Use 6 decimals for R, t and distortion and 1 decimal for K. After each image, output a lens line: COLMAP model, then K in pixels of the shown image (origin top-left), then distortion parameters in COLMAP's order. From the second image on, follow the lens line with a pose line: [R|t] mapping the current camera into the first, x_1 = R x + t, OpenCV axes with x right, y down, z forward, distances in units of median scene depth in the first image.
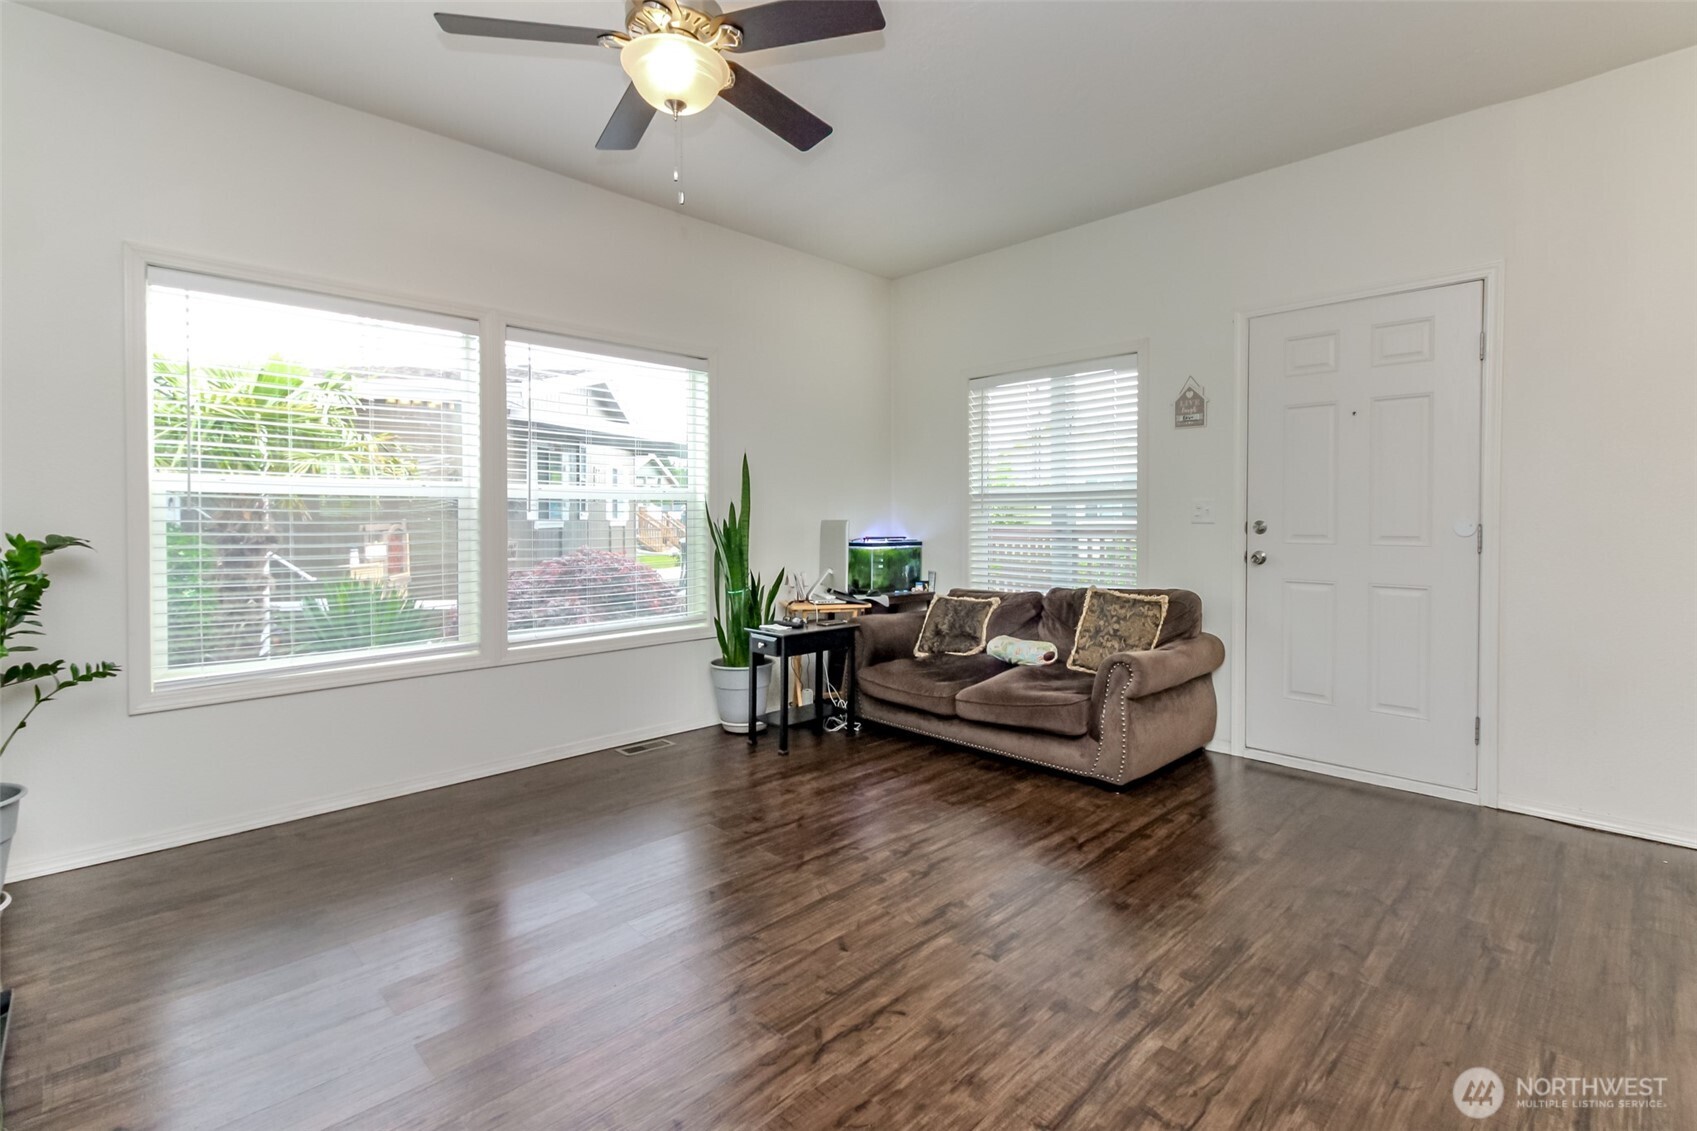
lens RADIAL K [[768.2, 0, 847.0], [0, 768.2, 540.8], [0, 0, 1]] dist [-0.001236, -0.000931]
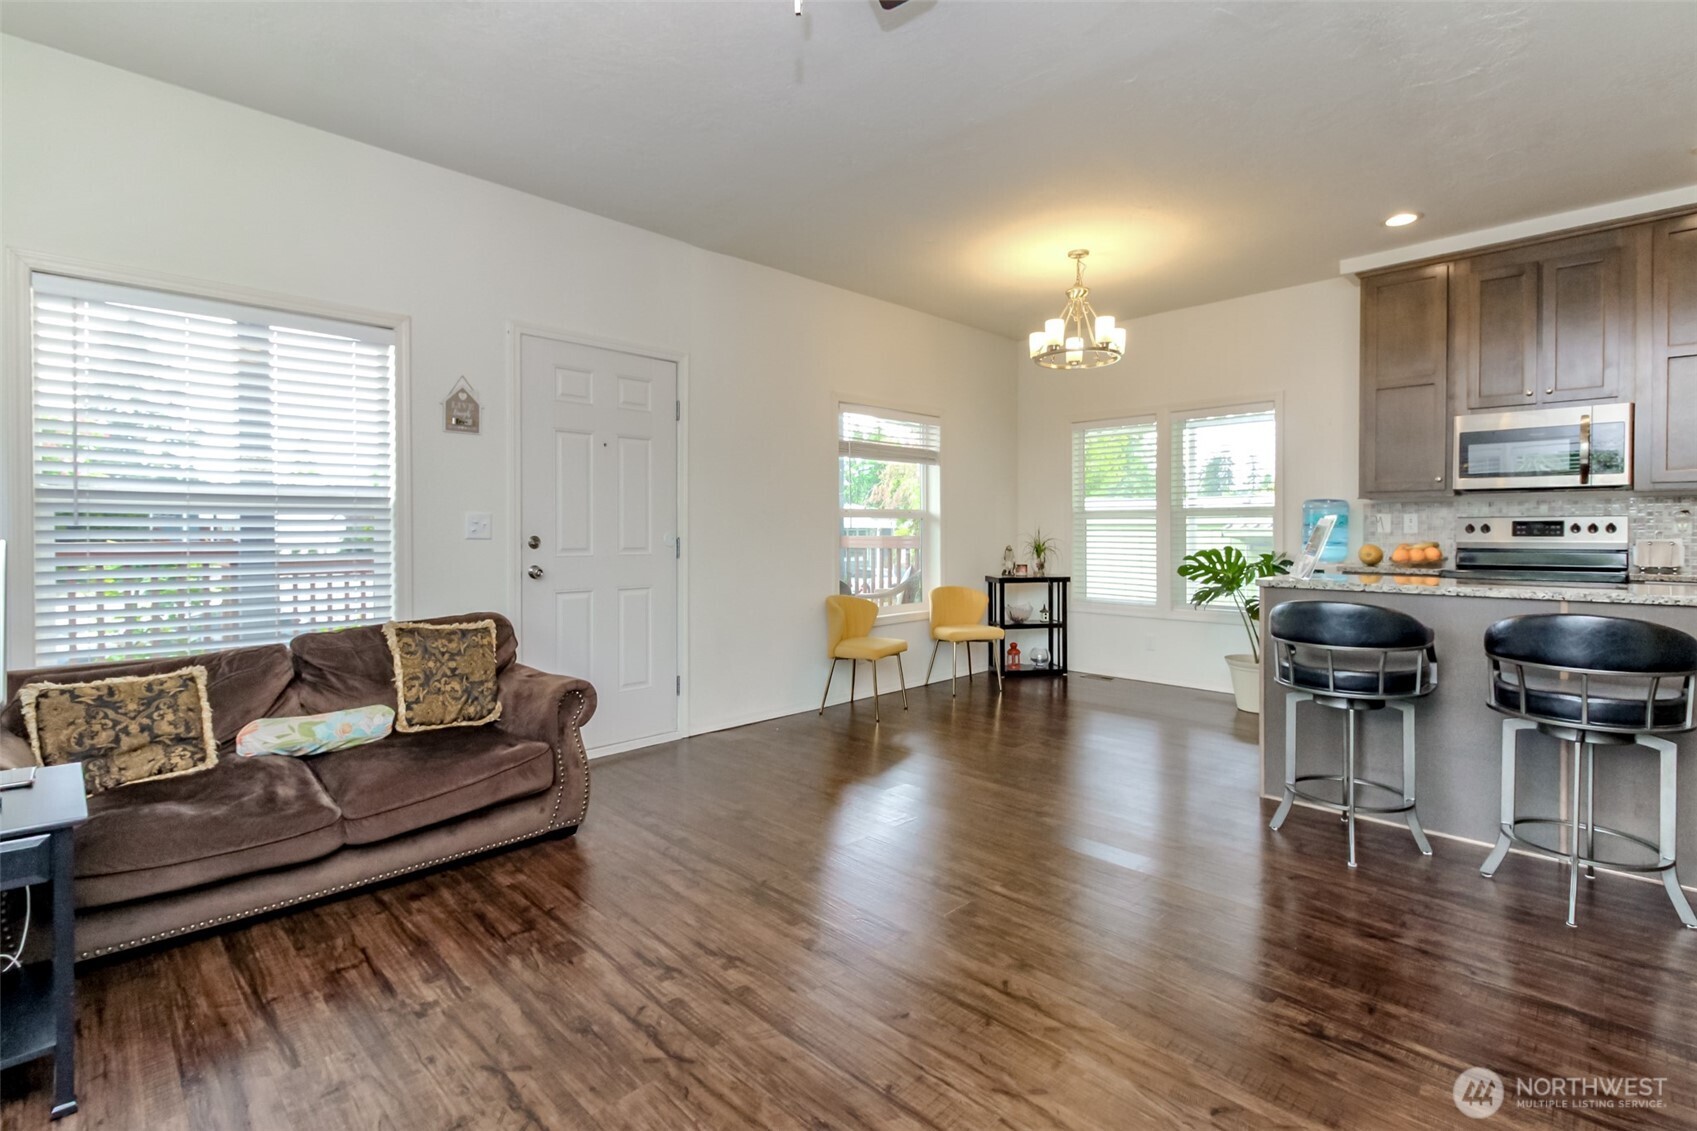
lens RADIAL K [[788.3, 0, 848.0], [0, 788.3, 540.4], [0, 0, 1]] dist [0.001852, -0.000341]
pose [[-0.008247, -0.011085, 0.999905, -0.580663], [0.029725, 0.999494, 0.011325, -0.021888], [-0.999524, 0.029816, -0.007913, 0.668594]]
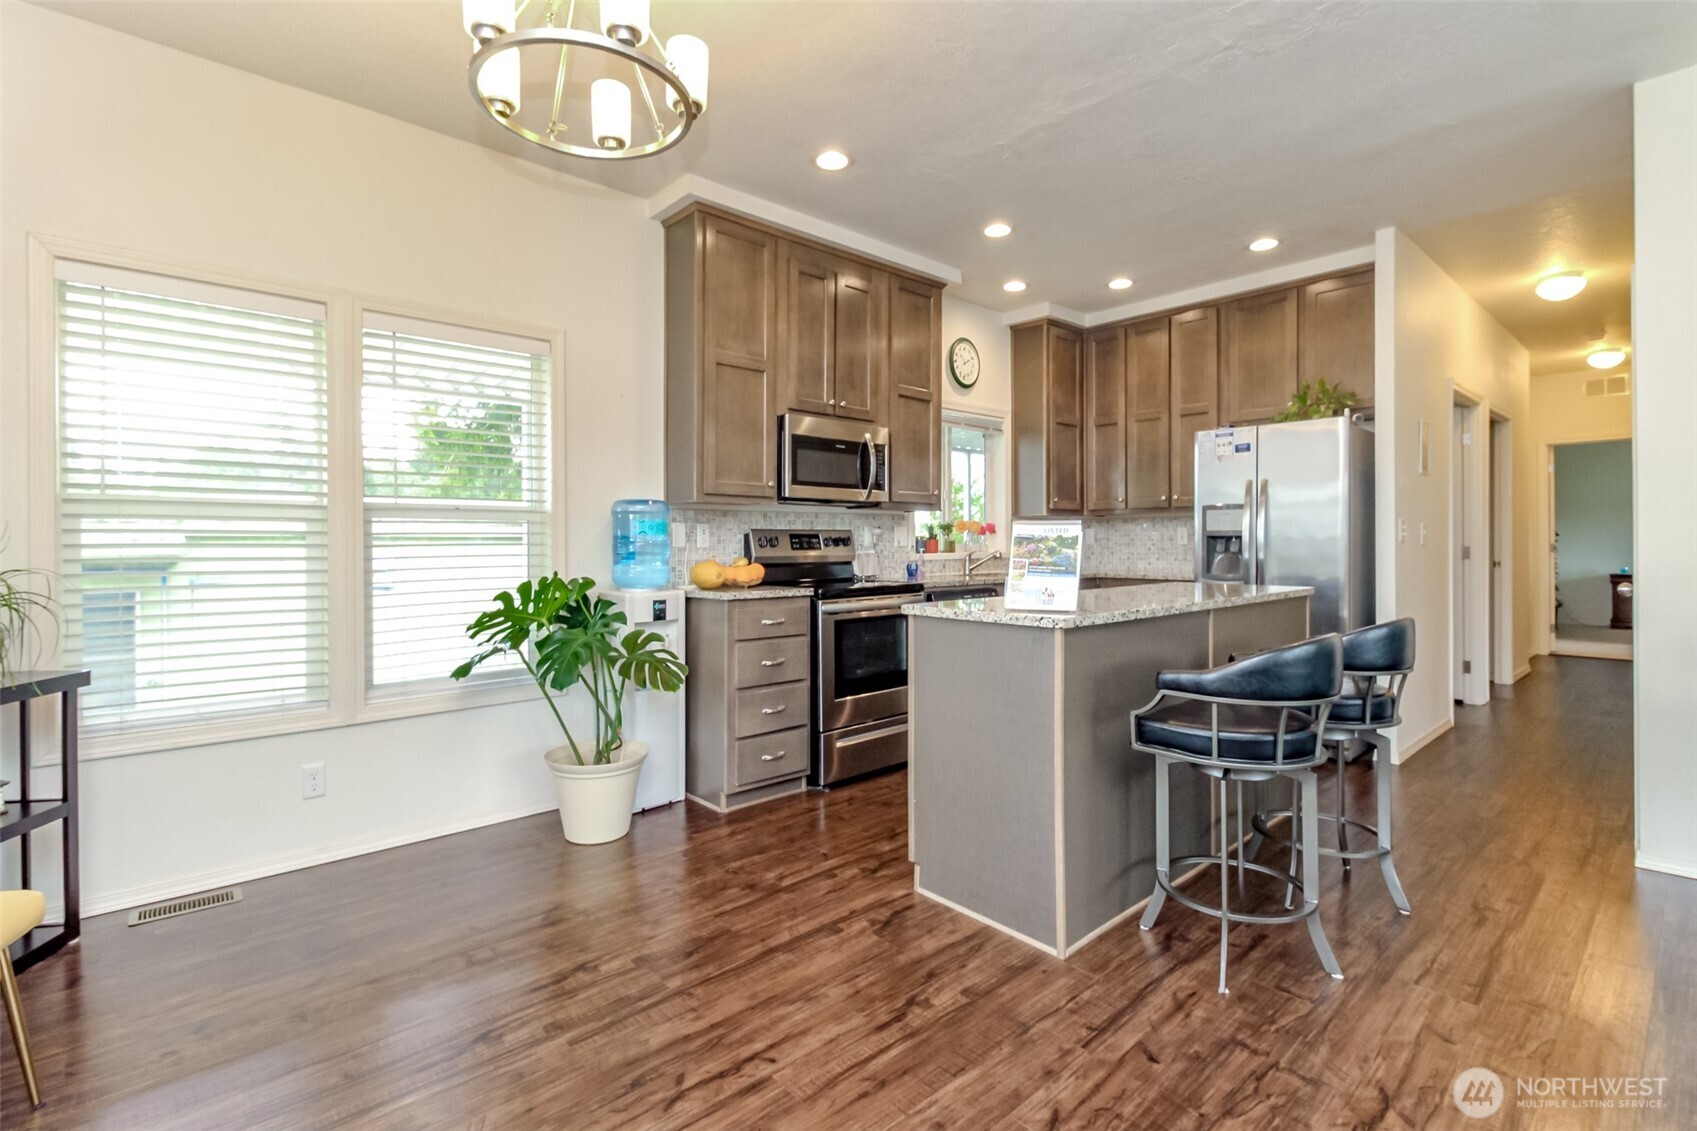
lens RADIAL K [[774.5, 0, 846.6], [0, 774.5, 544.8], [0, 0, 1]] dist [0.029102, -0.018541]
pose [[-0.998638, 0.005355, 0.051891, 0.634130], [0.006991, 0.999483, 0.031392, -0.027508], [-0.051697, 0.031712, -0.998159, 0.786275]]
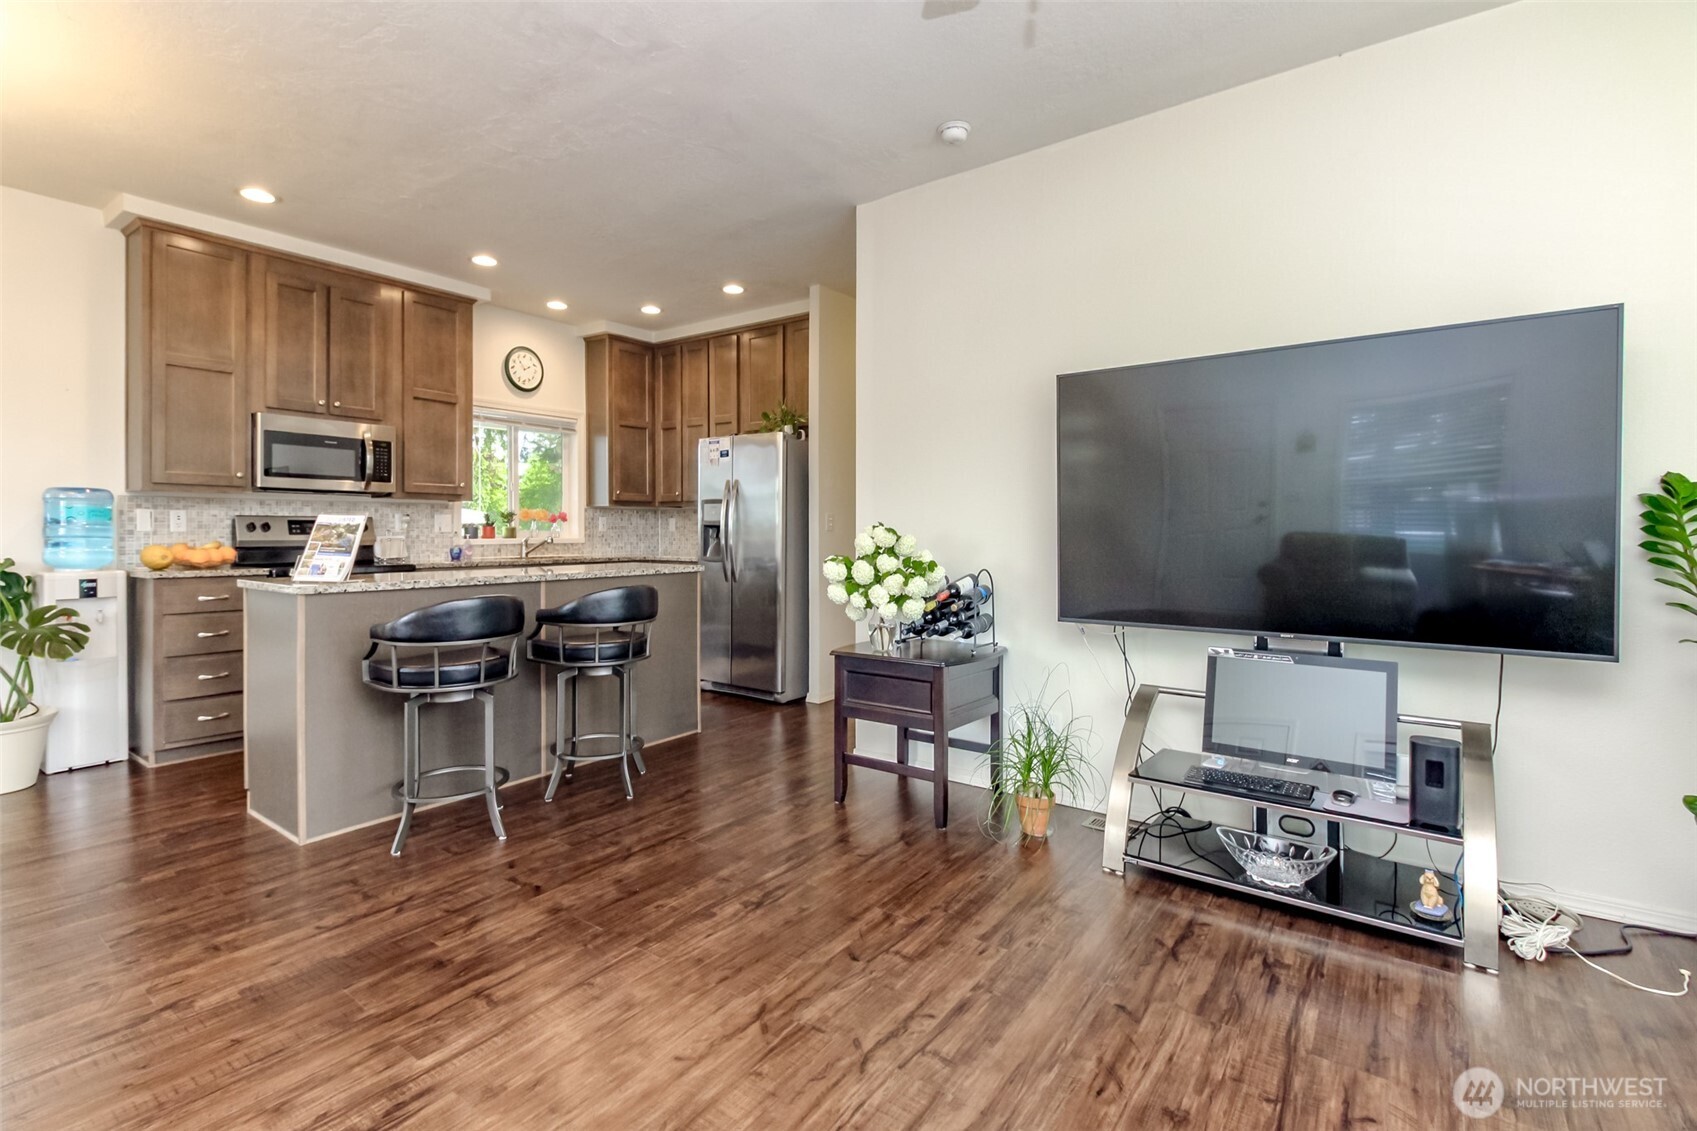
lens RADIAL K [[768.2, 0, 847.0], [0, 768.2, 540.8], [0, 0, 1]] dist [-0.001236, -0.000931]
pose [[-0.985893, 0.000791, -0.167372, 0.013659], [-0.006390, 0.999082, 0.042360, -0.034087], [0.167252, 0.042832, -0.984983, 1.064844]]
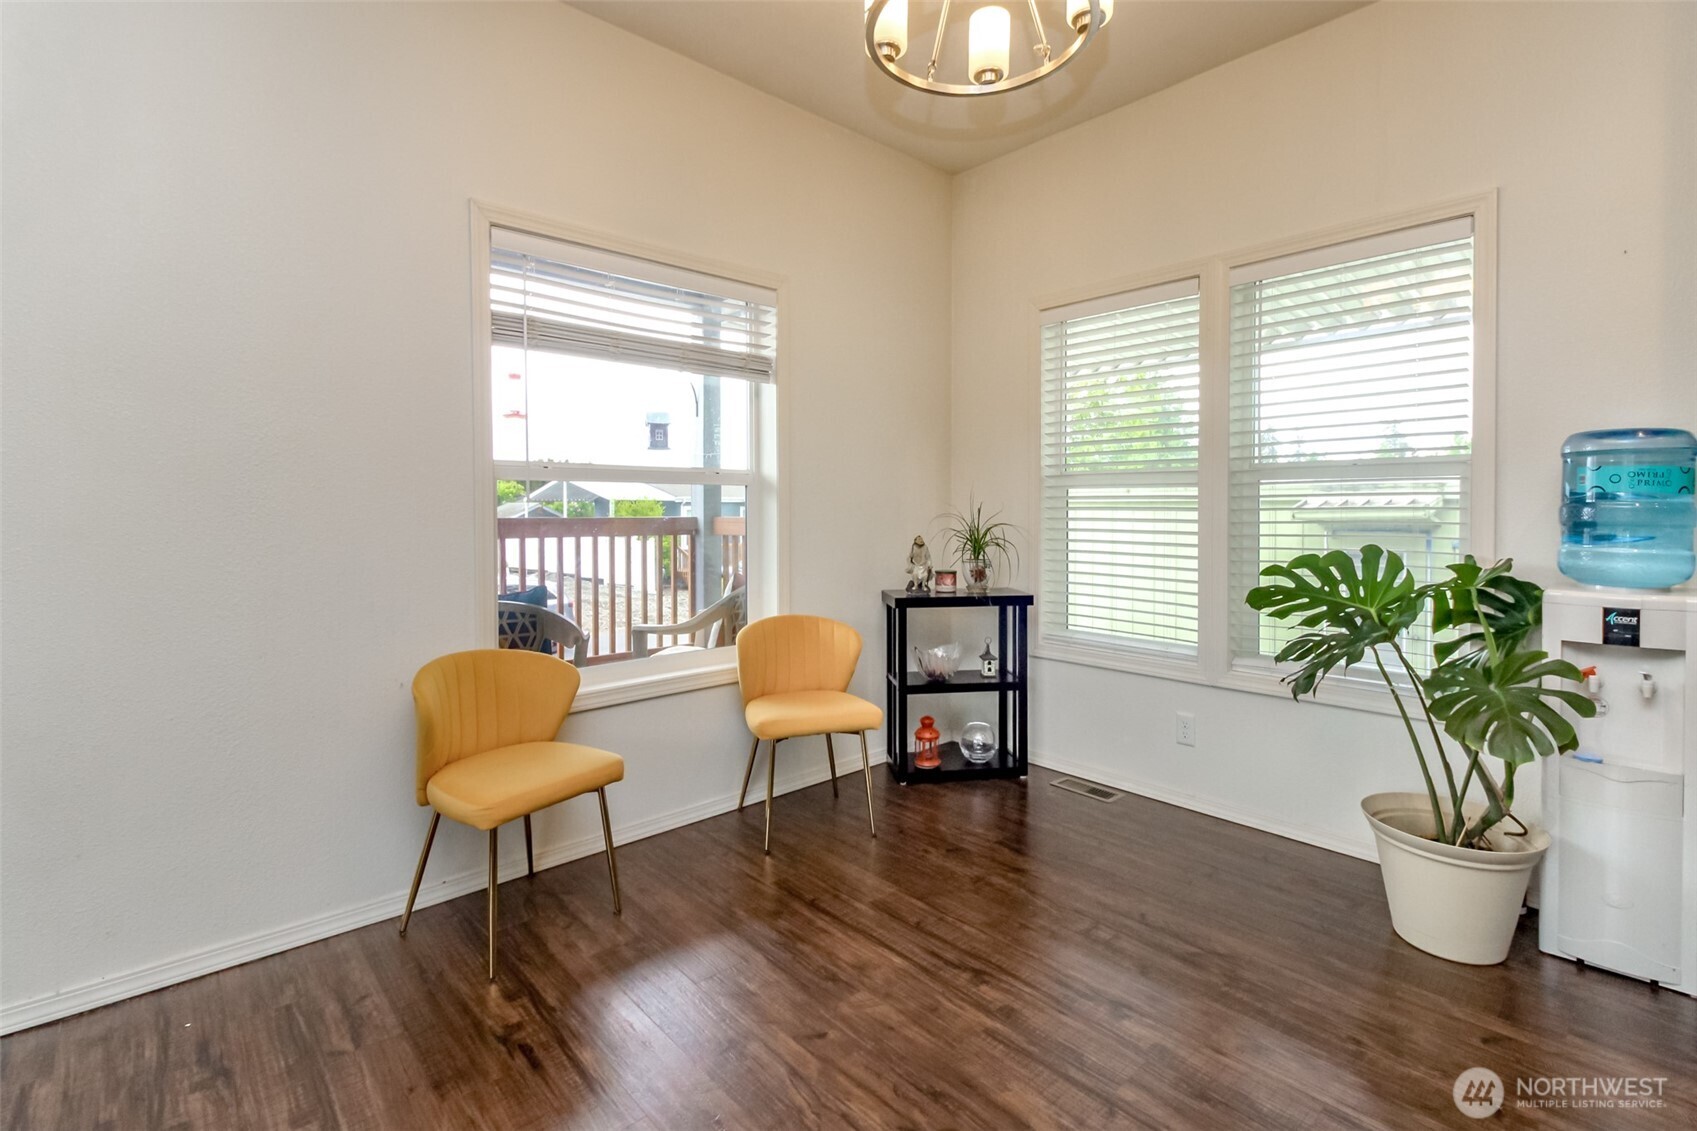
lens RADIAL K [[779.7, 0, 848.9], [0, 779.7, 518.8], [0, 0, 1]] dist [-0.002136, -0.000751]
pose [[0.042787, -0.008364, 0.999049, 0.327530], [0.025439, 0.999650, 0.007279, -0.008281], [-0.998760, 0.025103, 0.042984, 0.303481]]
